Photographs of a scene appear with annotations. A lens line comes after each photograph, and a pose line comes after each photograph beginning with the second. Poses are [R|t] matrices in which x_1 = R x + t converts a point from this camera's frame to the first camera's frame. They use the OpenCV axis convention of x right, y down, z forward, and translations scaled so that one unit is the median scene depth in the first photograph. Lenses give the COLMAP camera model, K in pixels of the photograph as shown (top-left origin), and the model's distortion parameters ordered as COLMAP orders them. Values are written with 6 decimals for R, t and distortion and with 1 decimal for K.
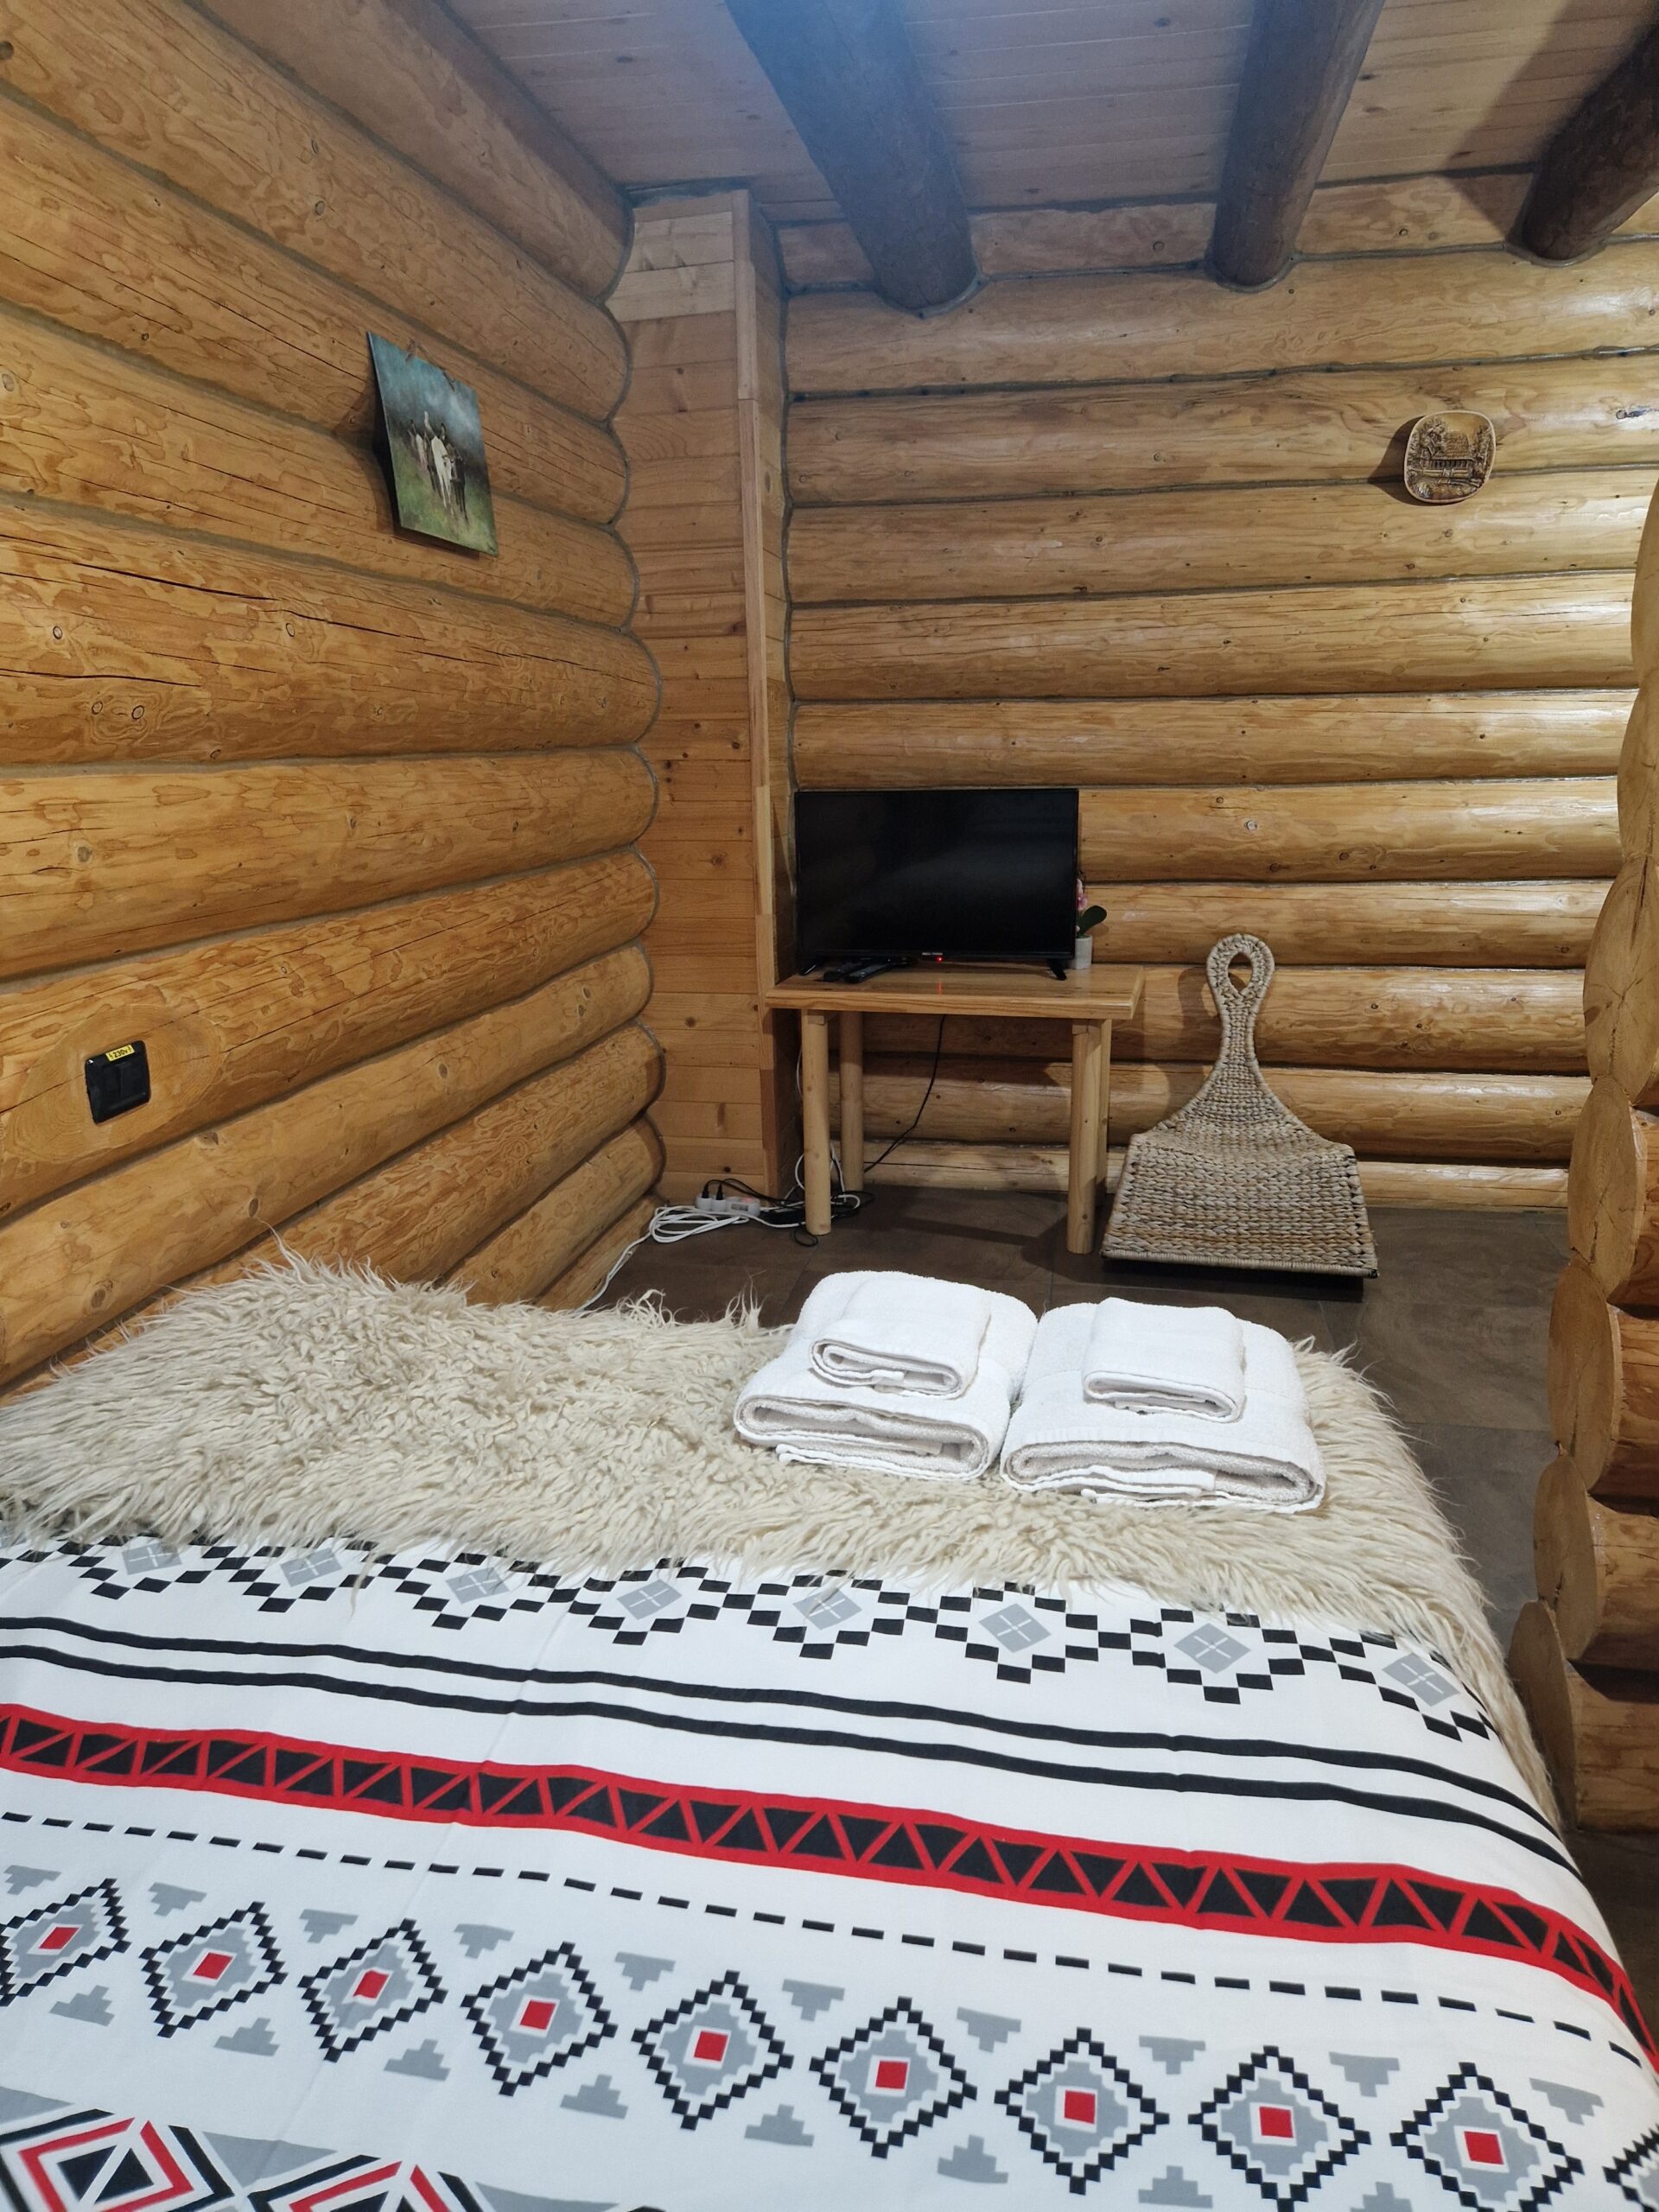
lens RADIAL K [[1477.0, 0, 841.0], [0, 1477.0, 1102.7], [0, 0, 1]] dist [0.082639, -0.072055]
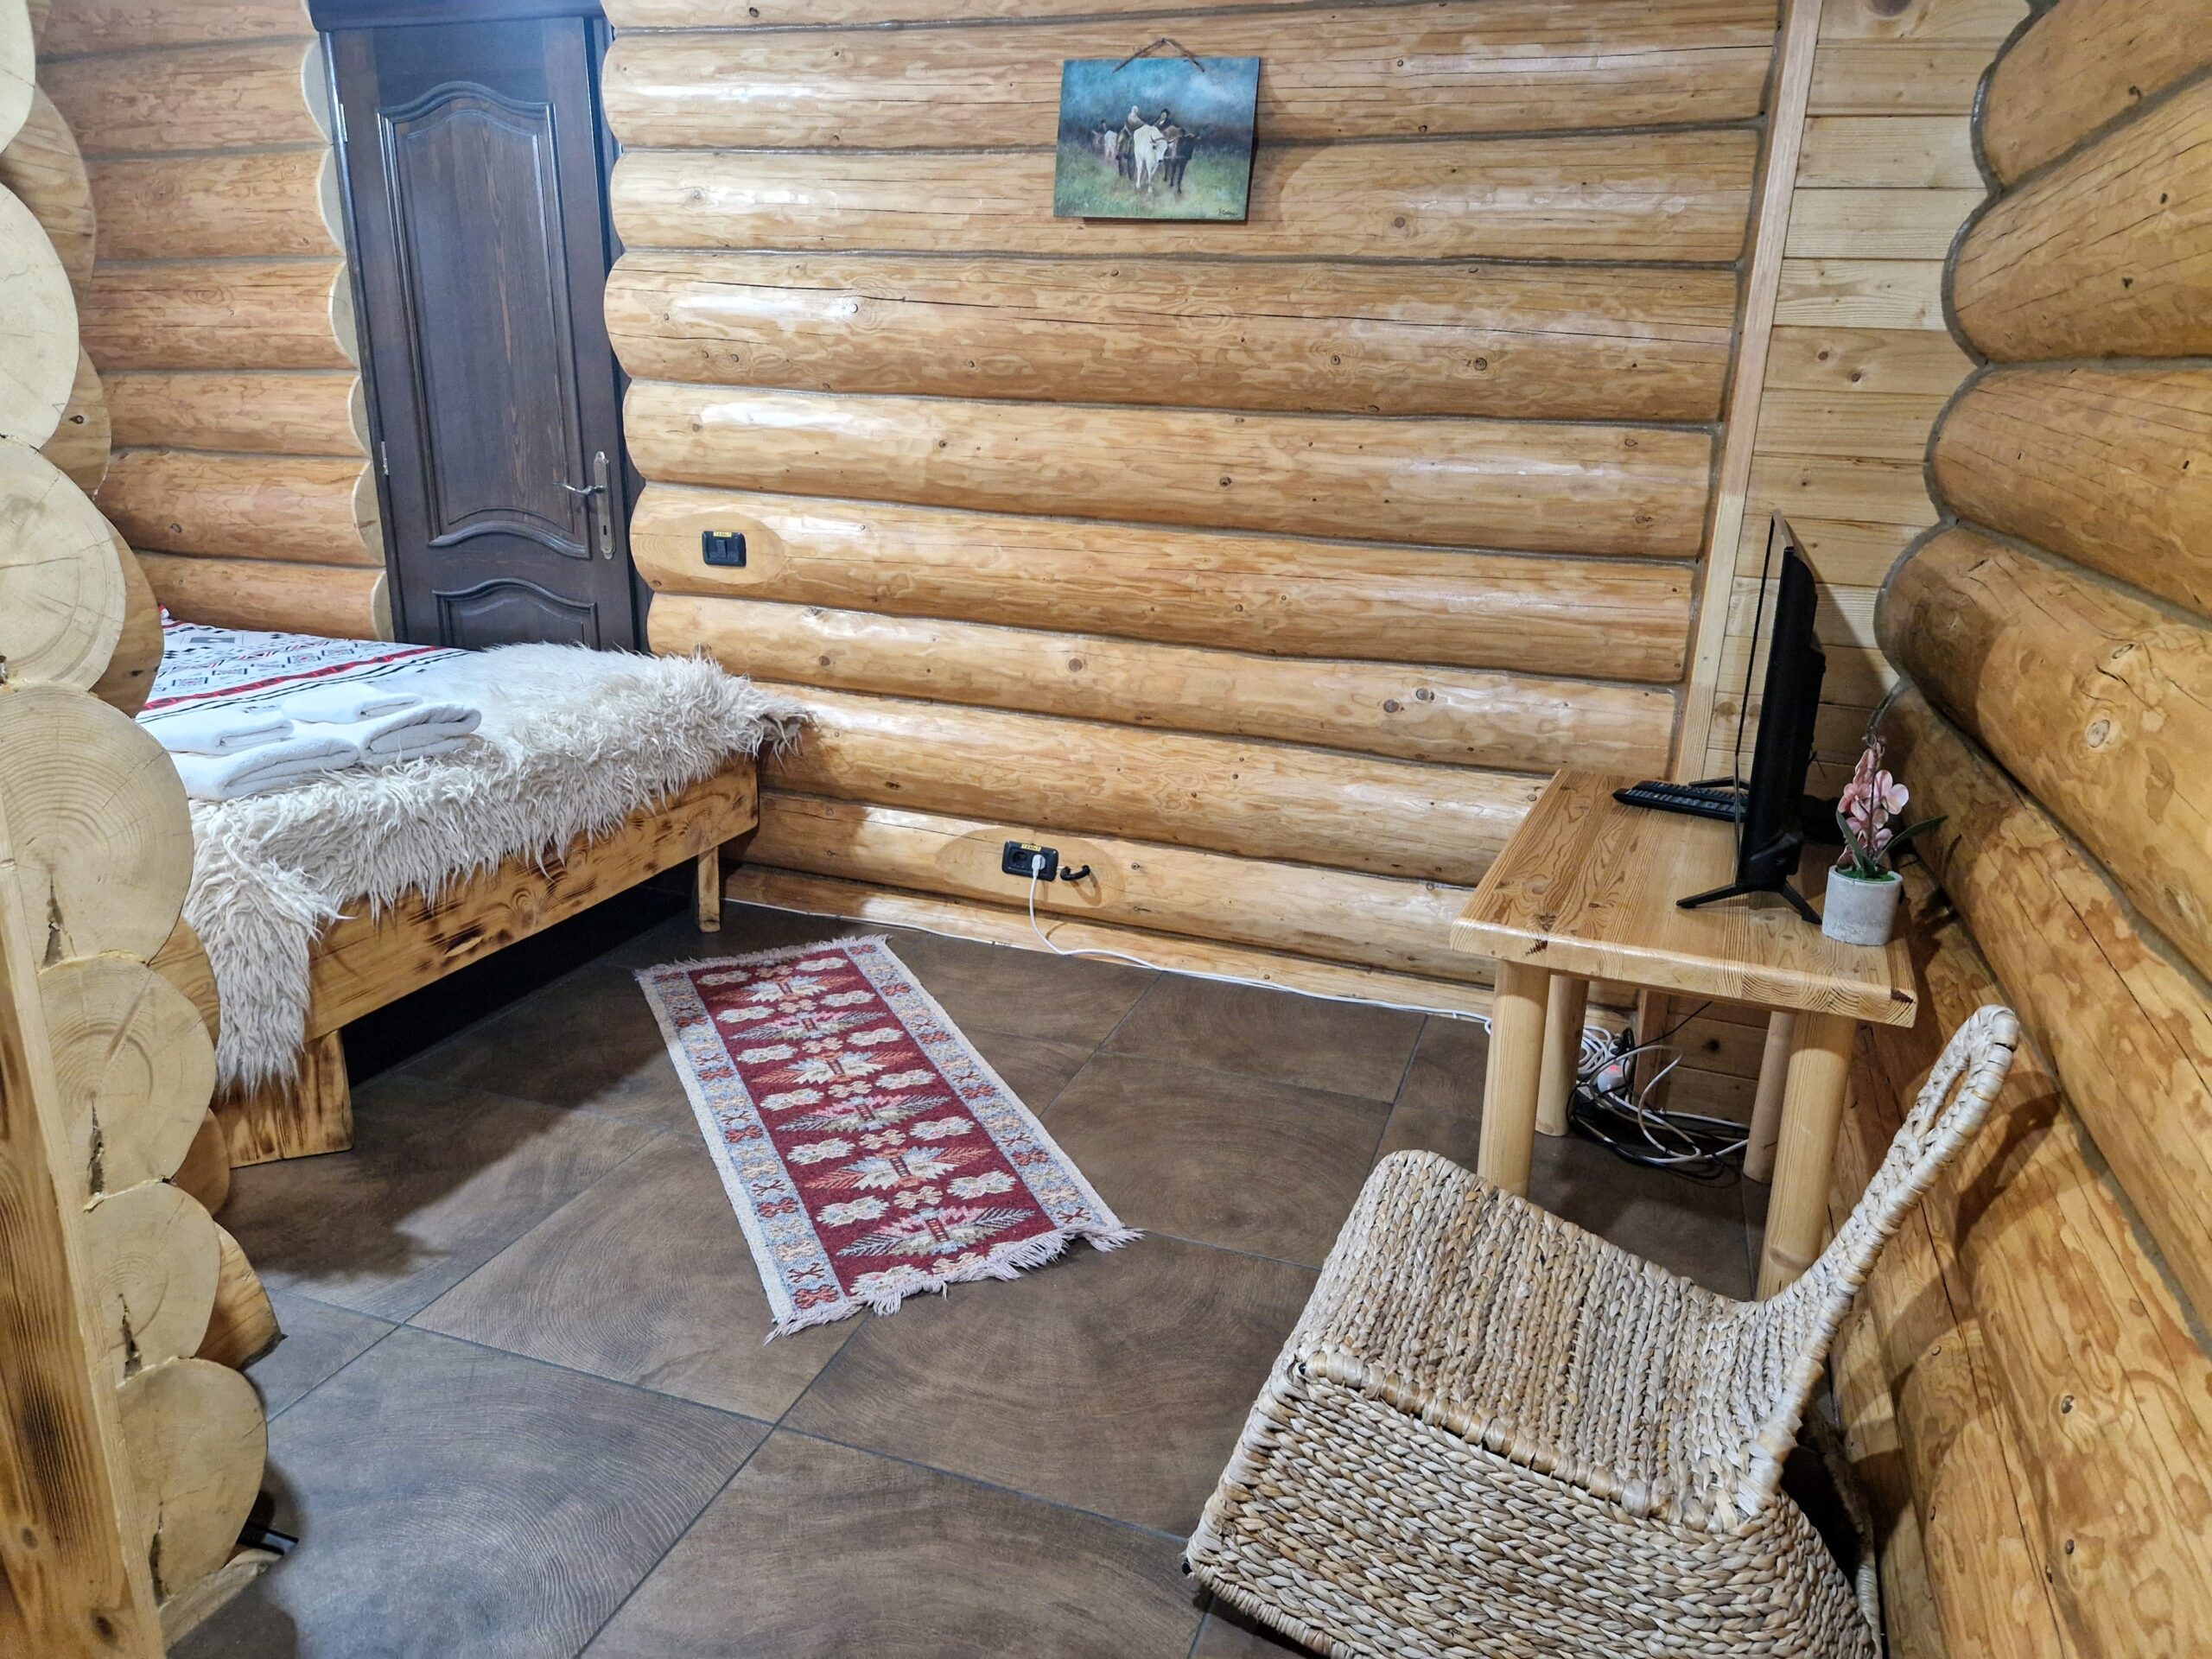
lens RADIAL K [[1477.0, 0, 1112.8], [0, 1477.0, 841.4], [0, 0, 1]] dist [0.082639, -0.072055]
pose [[-0.175491, 0.299202, -0.937913, 0.753553], [-0.271007, 0.901208, 0.338201, -0.255399], [0.946445, 0.313532, -0.077068, 0.955502]]
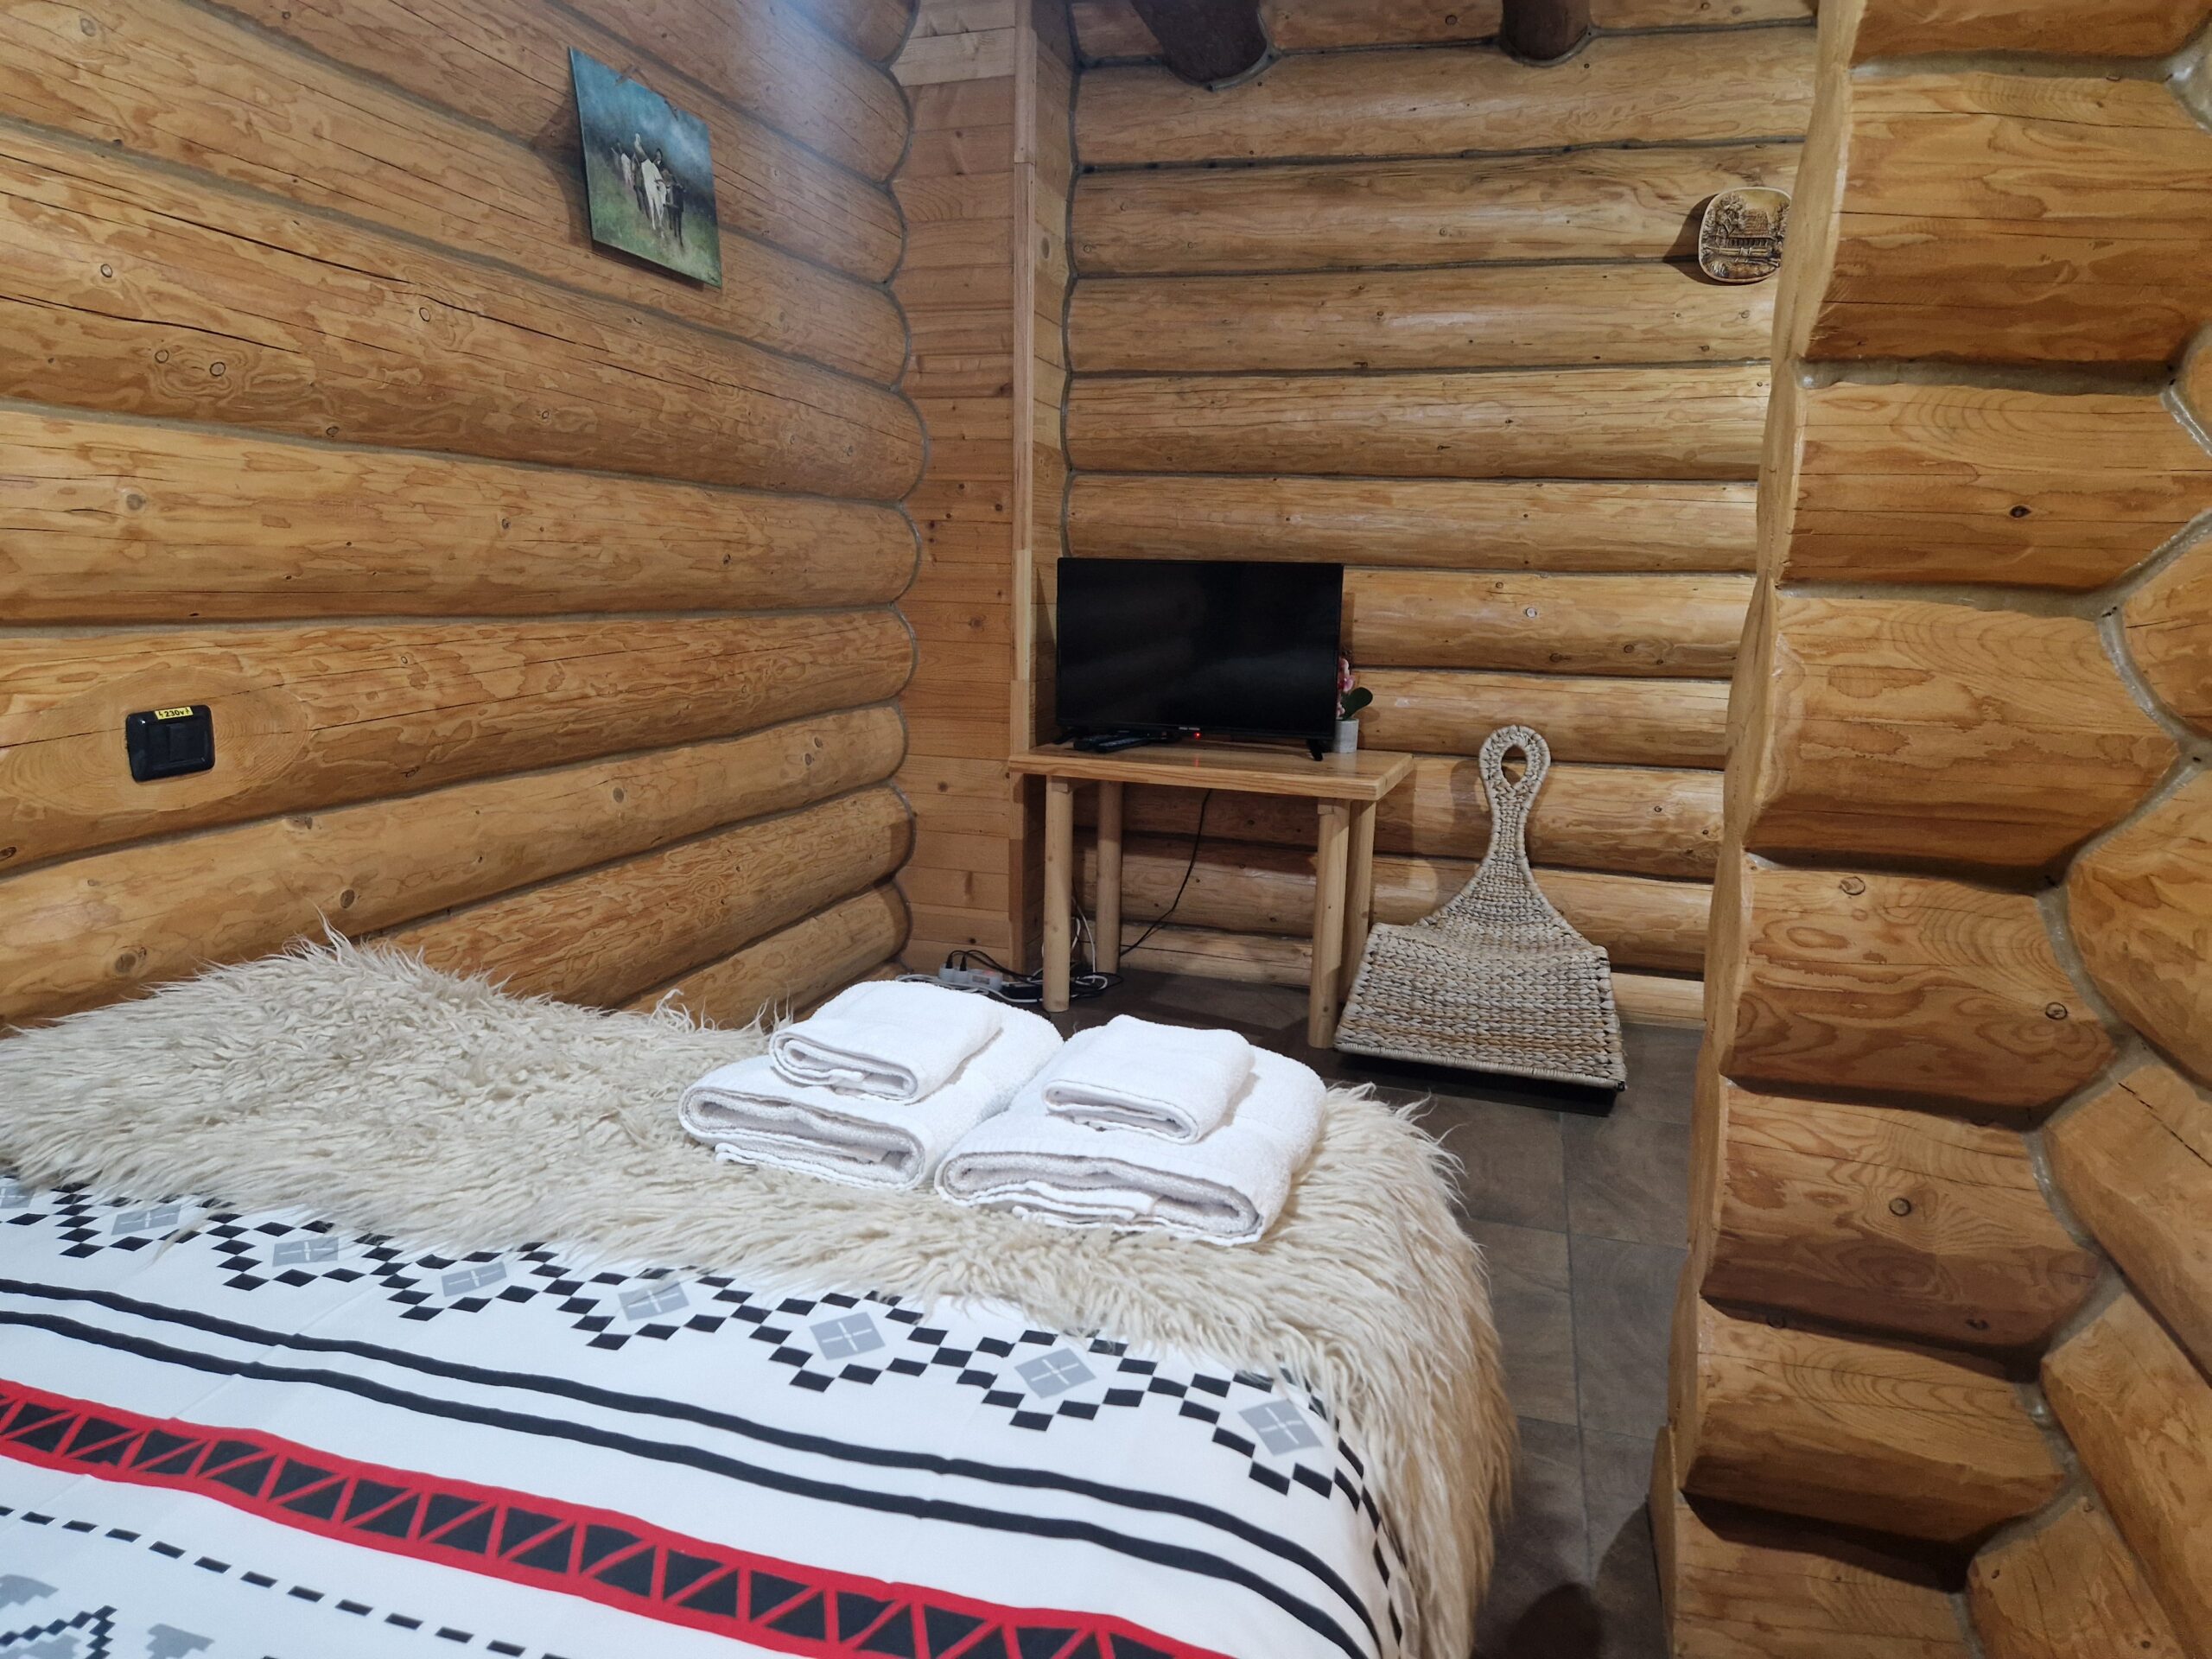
lens RADIAL K [[1477.0, 0, 1112.8], [0, 1477.0, 841.4], [0, 0, 1]] dist [0.082639, -0.072055]
pose [[0.994522, 0.057728, -0.087137, 0.117104], [-0.062864, 0.996370, -0.057394, 0.036632], [0.083508, 0.062558, 0.994542, 0.044090]]
